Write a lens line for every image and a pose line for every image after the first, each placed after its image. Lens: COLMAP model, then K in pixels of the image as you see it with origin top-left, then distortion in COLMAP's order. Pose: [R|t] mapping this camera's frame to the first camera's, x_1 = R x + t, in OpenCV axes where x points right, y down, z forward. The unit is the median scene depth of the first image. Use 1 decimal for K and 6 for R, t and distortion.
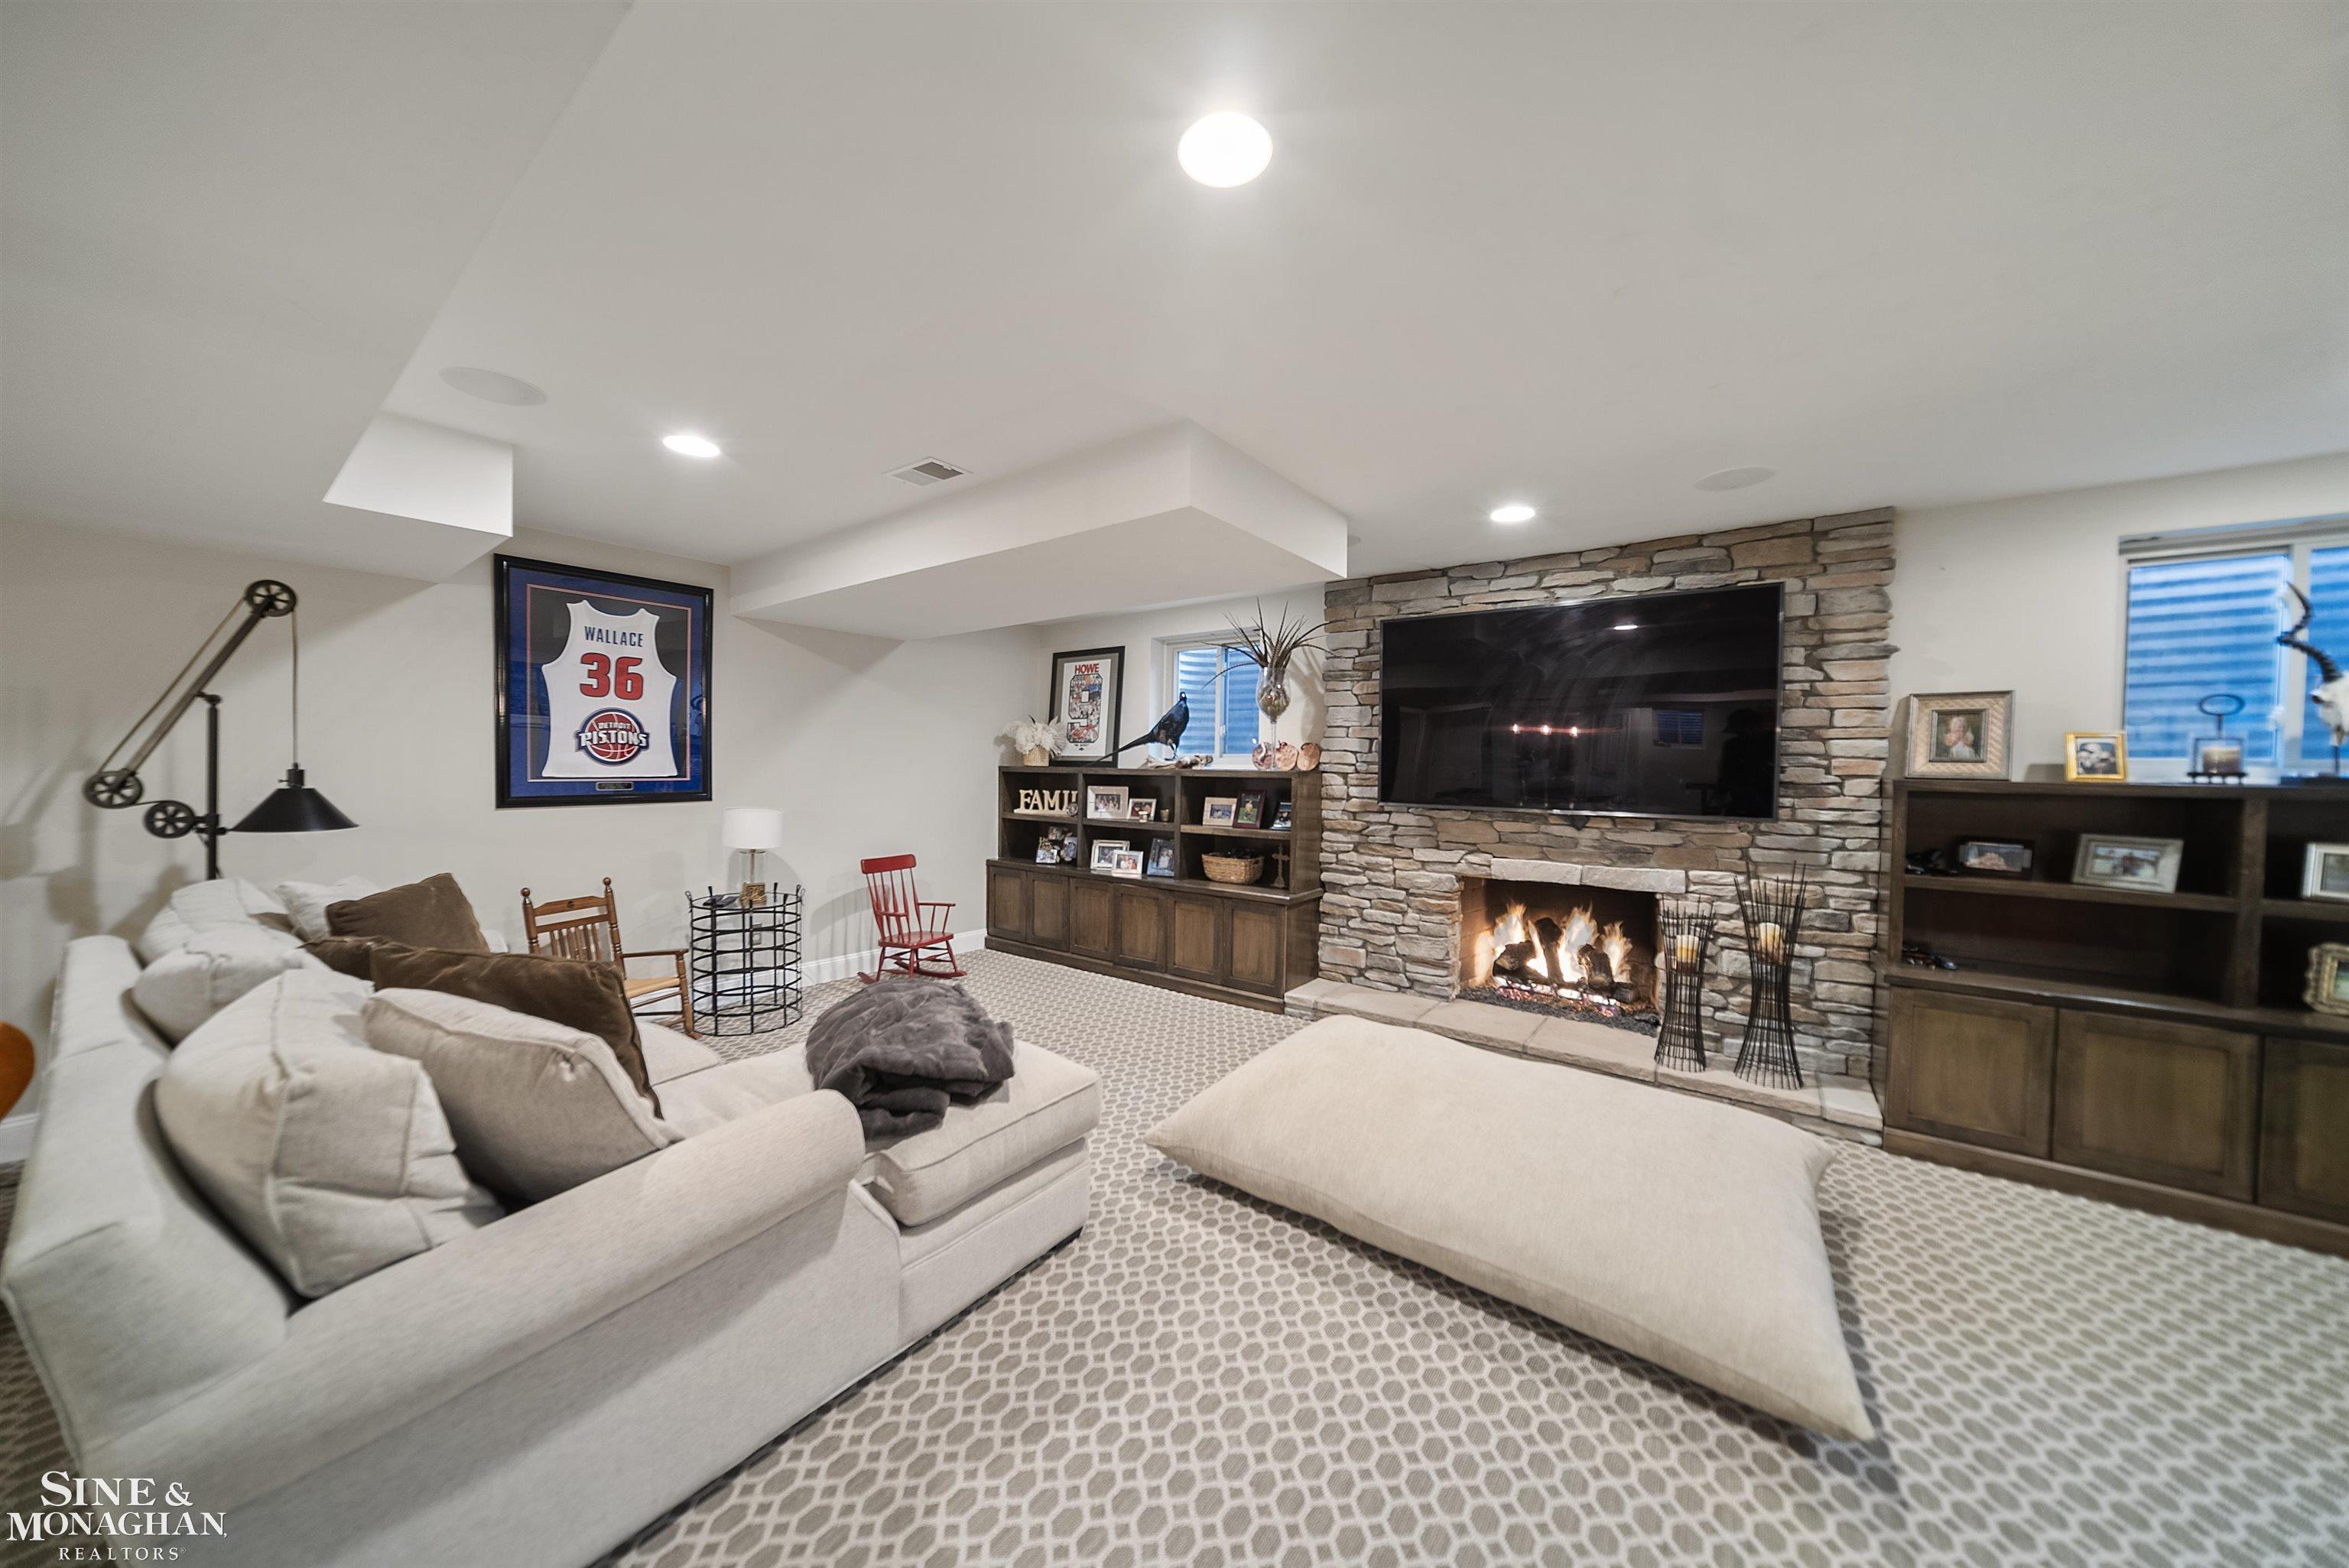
lens RADIAL K [[800.6, 0, 1186.8], [0, 800.6, 778.6], [0, 0, 1]] dist [0.000035, 0.000096]
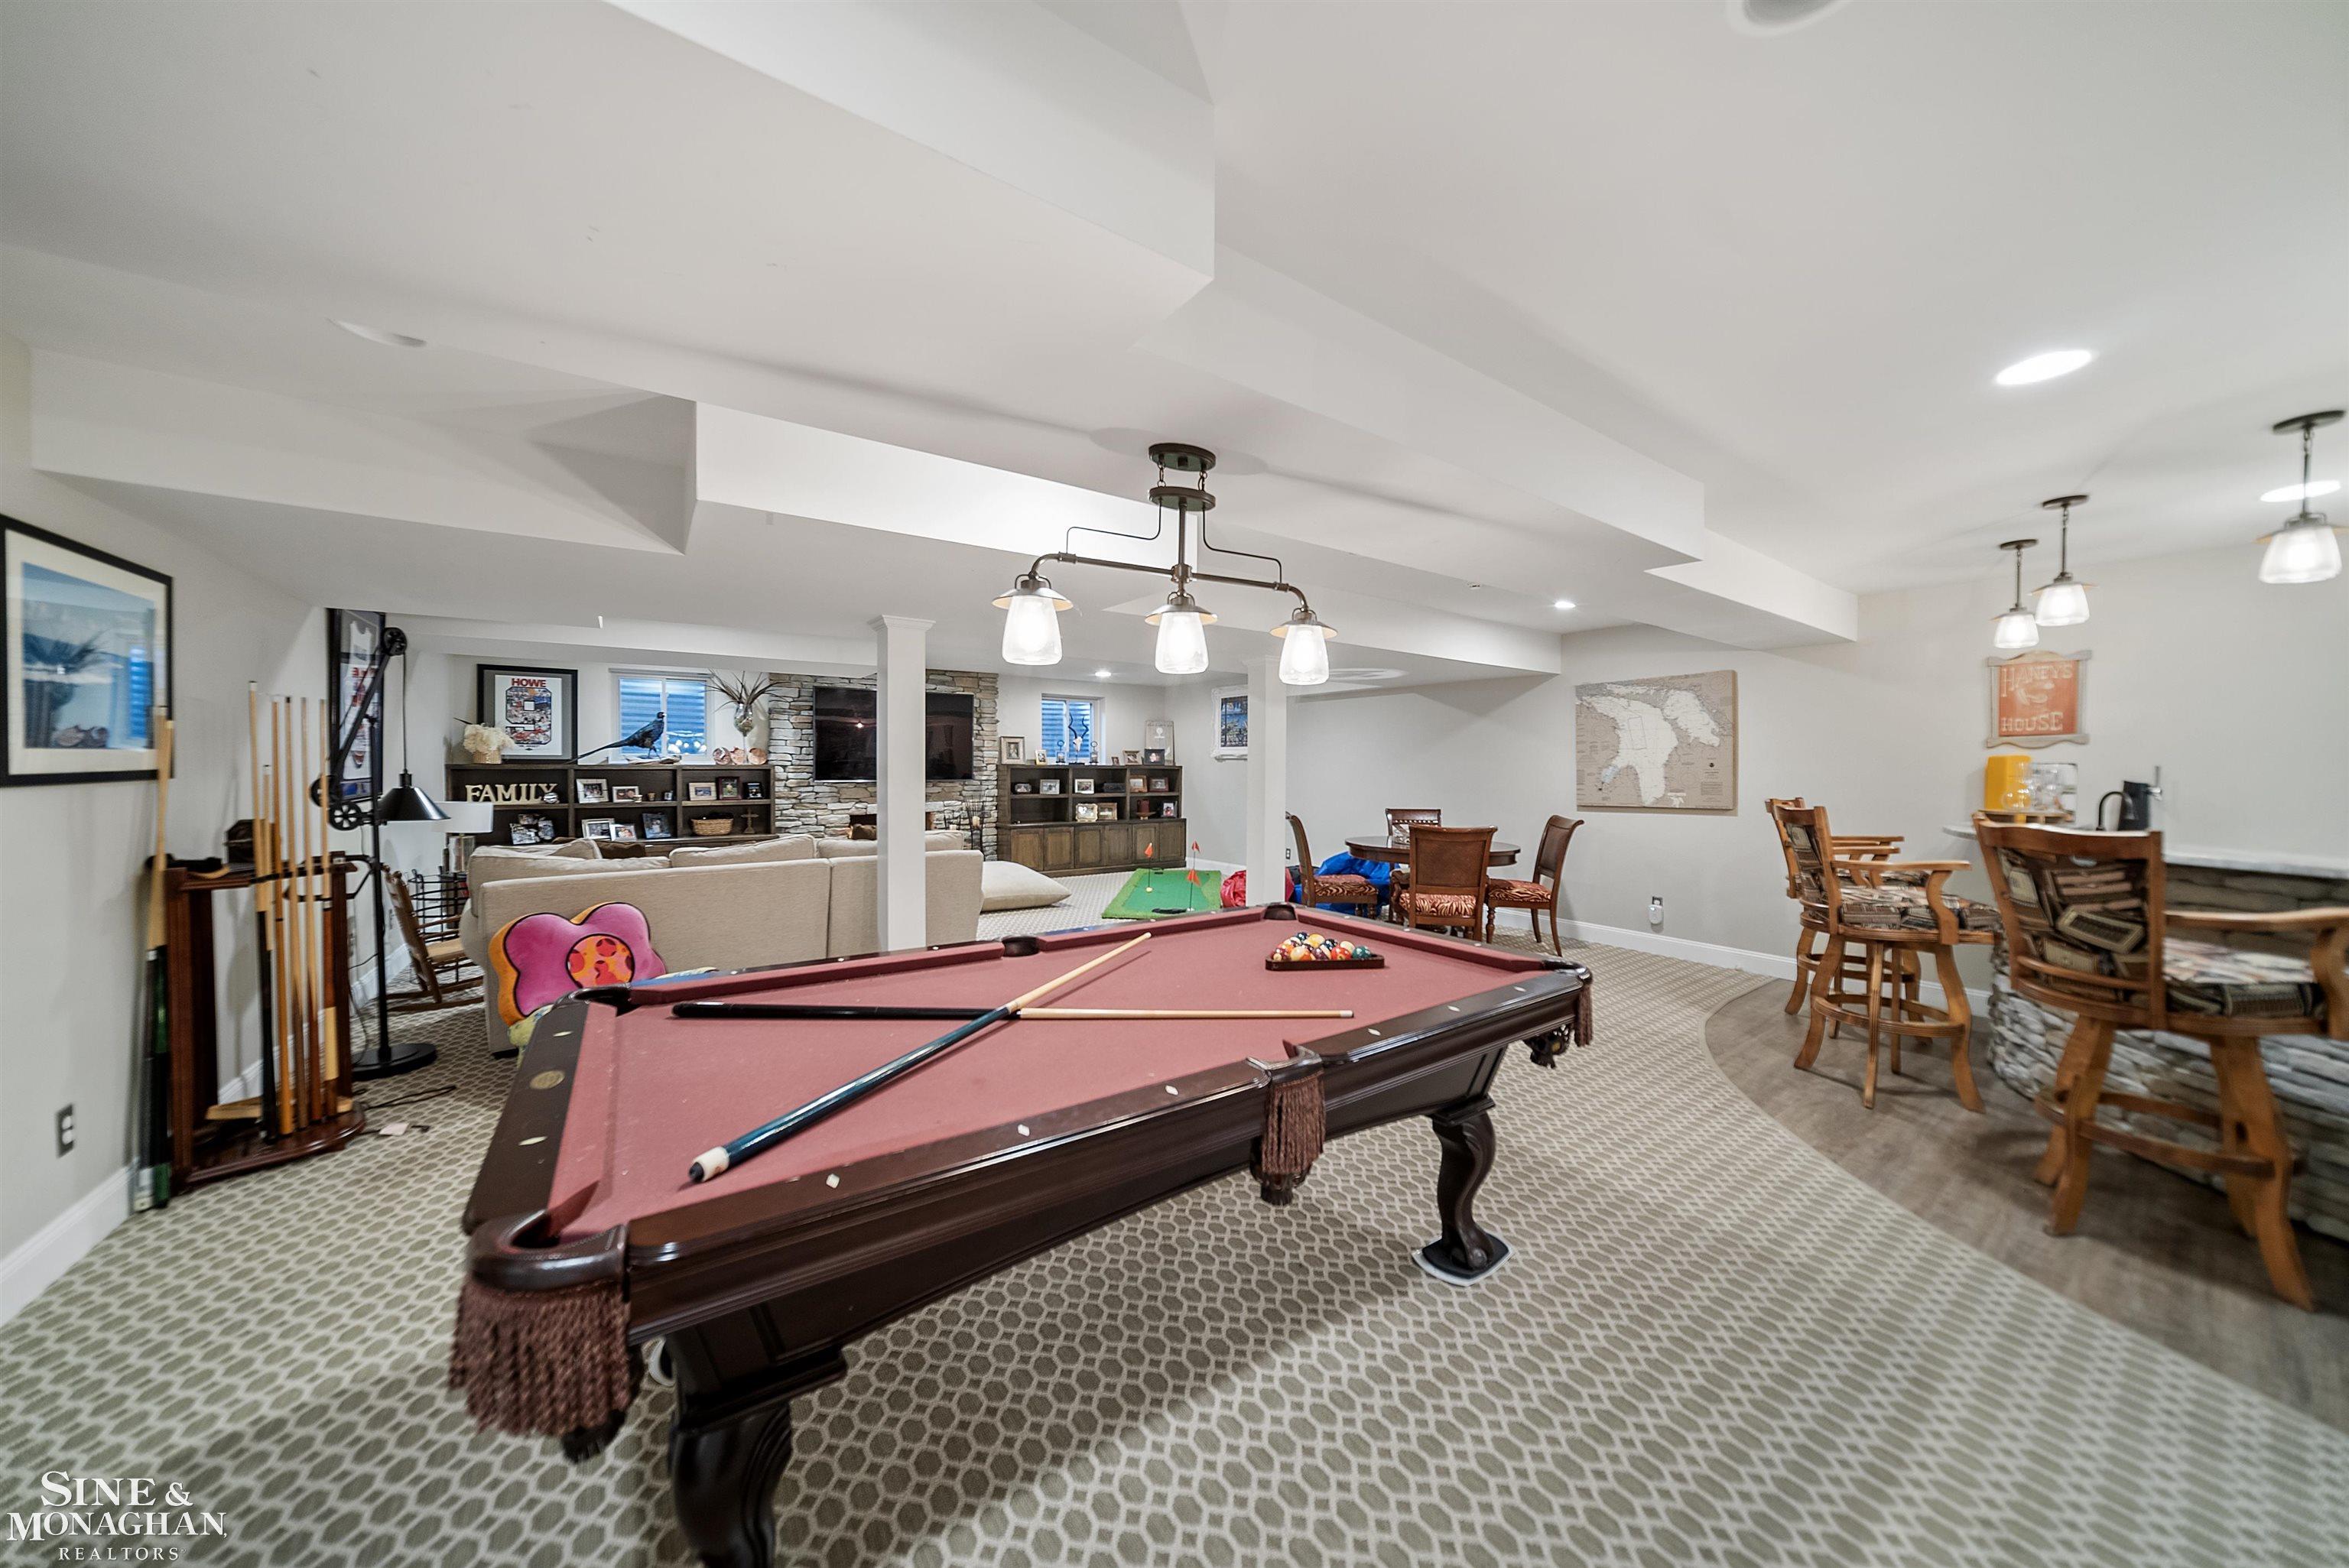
lens RADIAL K [[800.6, 0, 1186.8], [0, 800.6, 778.6], [0, 0, 1]] dist [0.000035, 0.000096]
pose [[0.285930, -0.030749, 0.957757, -1.397089], [0.016708, 0.999493, 0.027101, -0.012502], [-0.958105, 0.008253, 0.286299, -0.413753]]
